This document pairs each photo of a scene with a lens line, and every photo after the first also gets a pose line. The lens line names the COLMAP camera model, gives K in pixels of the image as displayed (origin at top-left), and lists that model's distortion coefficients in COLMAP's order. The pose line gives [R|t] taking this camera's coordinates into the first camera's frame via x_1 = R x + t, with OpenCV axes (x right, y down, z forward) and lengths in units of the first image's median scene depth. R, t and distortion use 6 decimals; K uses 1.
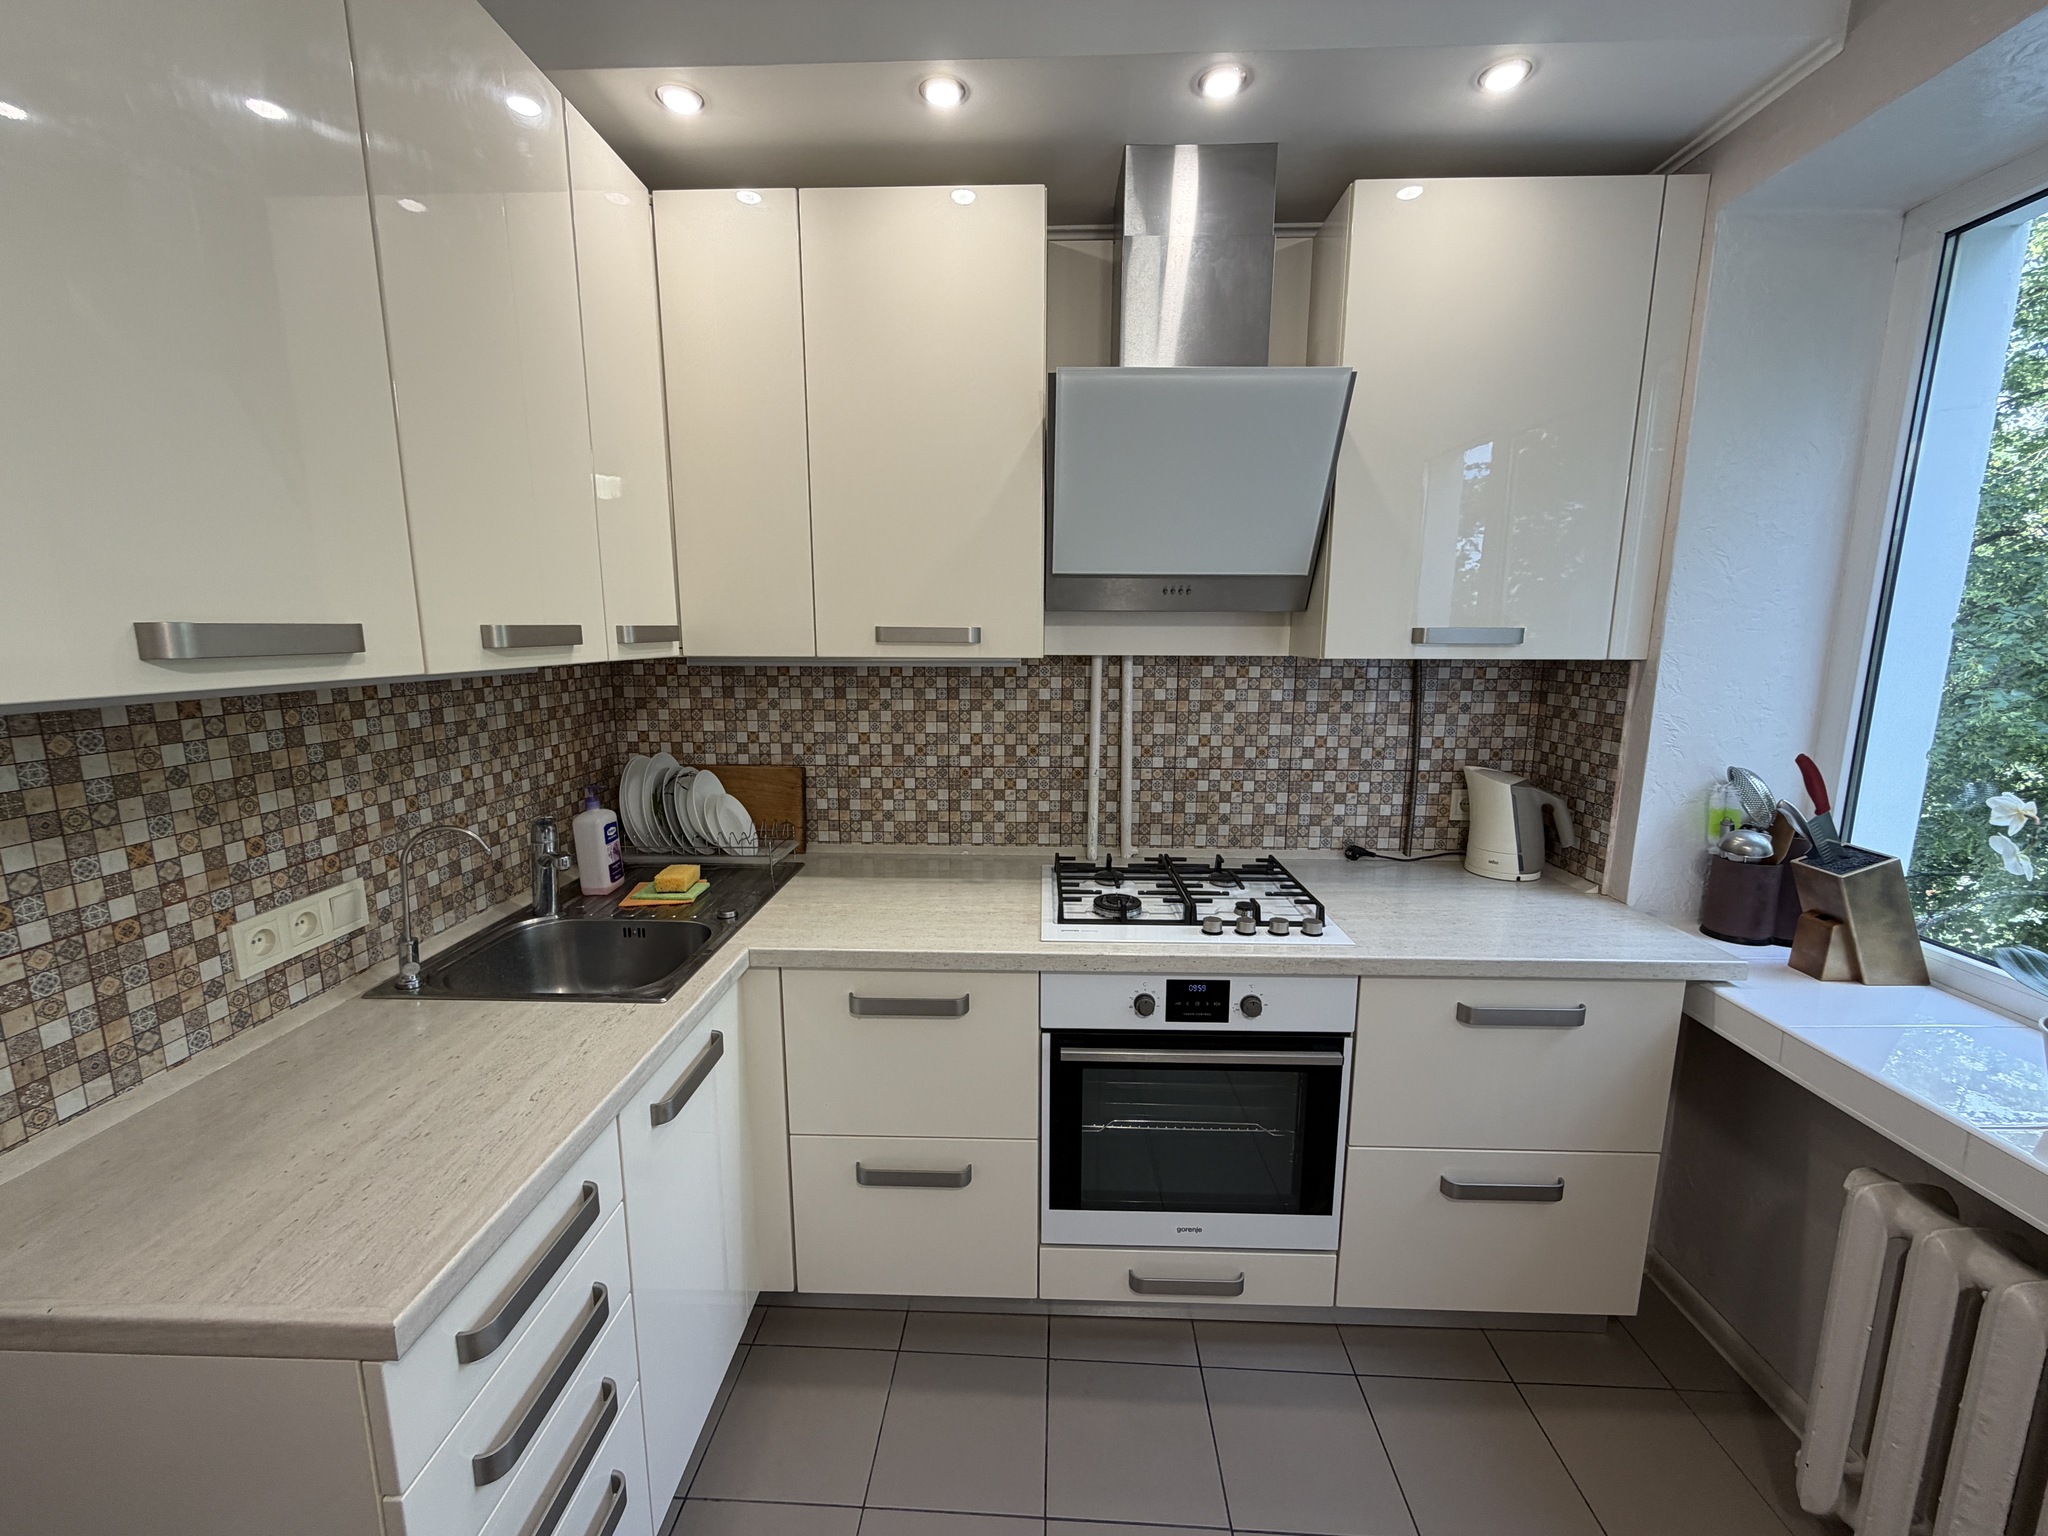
lens RADIAL K [[814.5, 0, 1023.7], [0, 814.5, 769.9], [0, 0, 1]] dist [-0.001165, 0.000406]
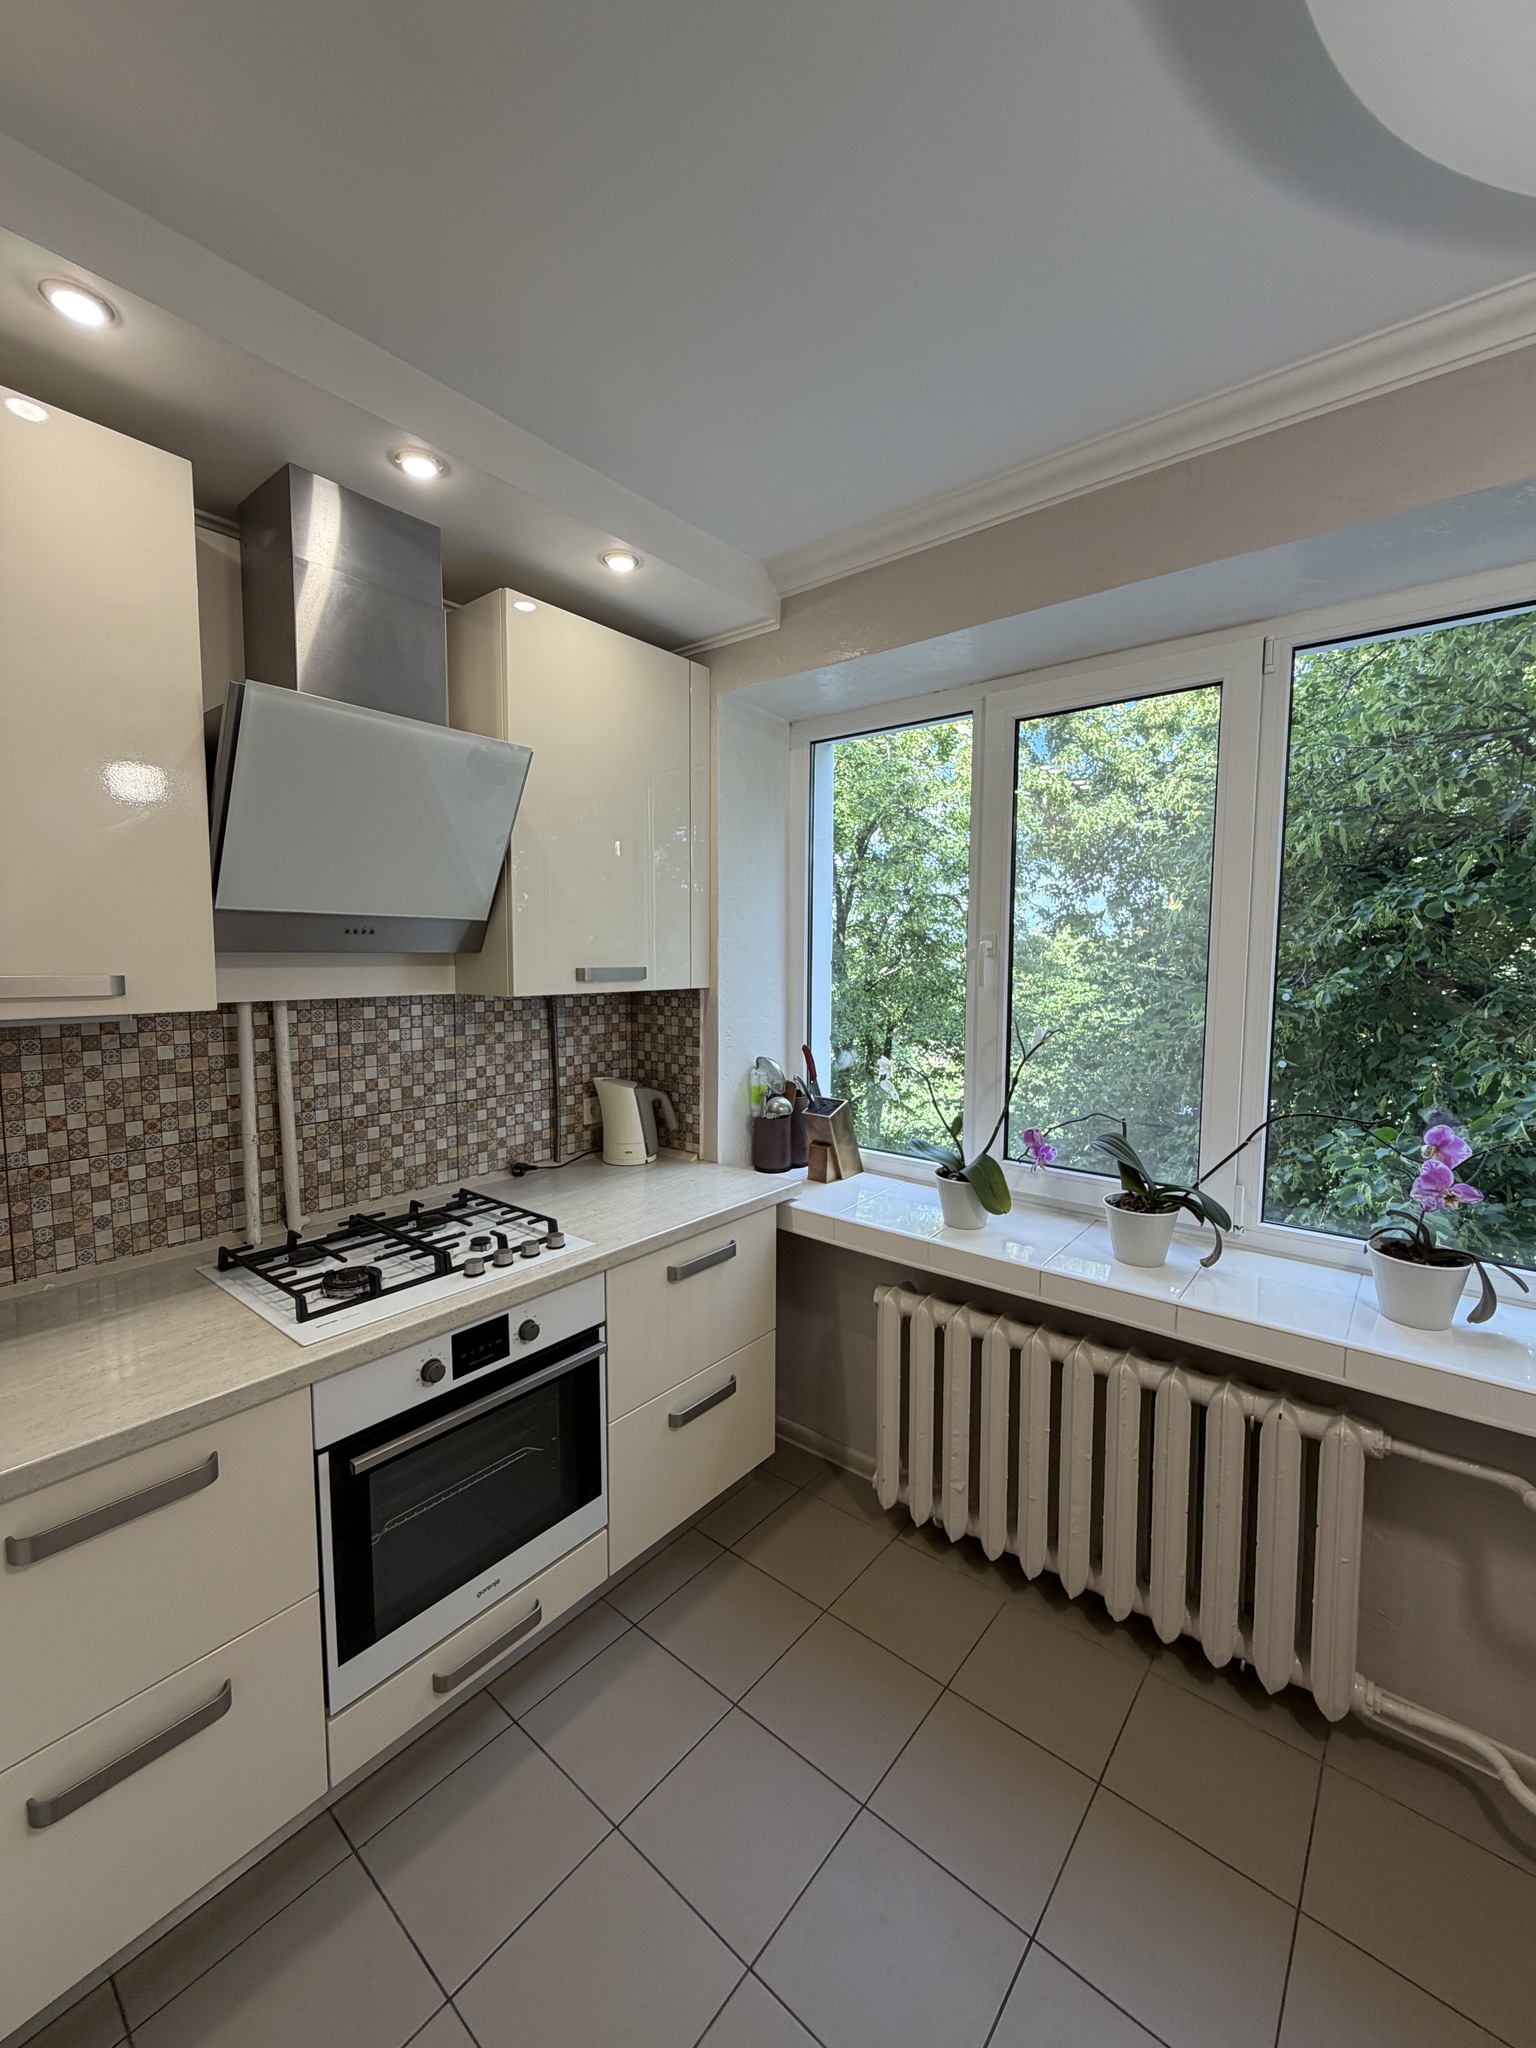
lens RADIAL K [[814.5, 0, 772.7], [0, 814.5, 1017.9], [0, 0, 1]] dist [-0.001165, 0.000406]
pose [[0.603585, -0.063948, 0.794730, -0.311197], [0.130128, 0.991314, -0.019064, -0.044577], [-0.786608, 0.114923, 0.606664, 0.064933]]
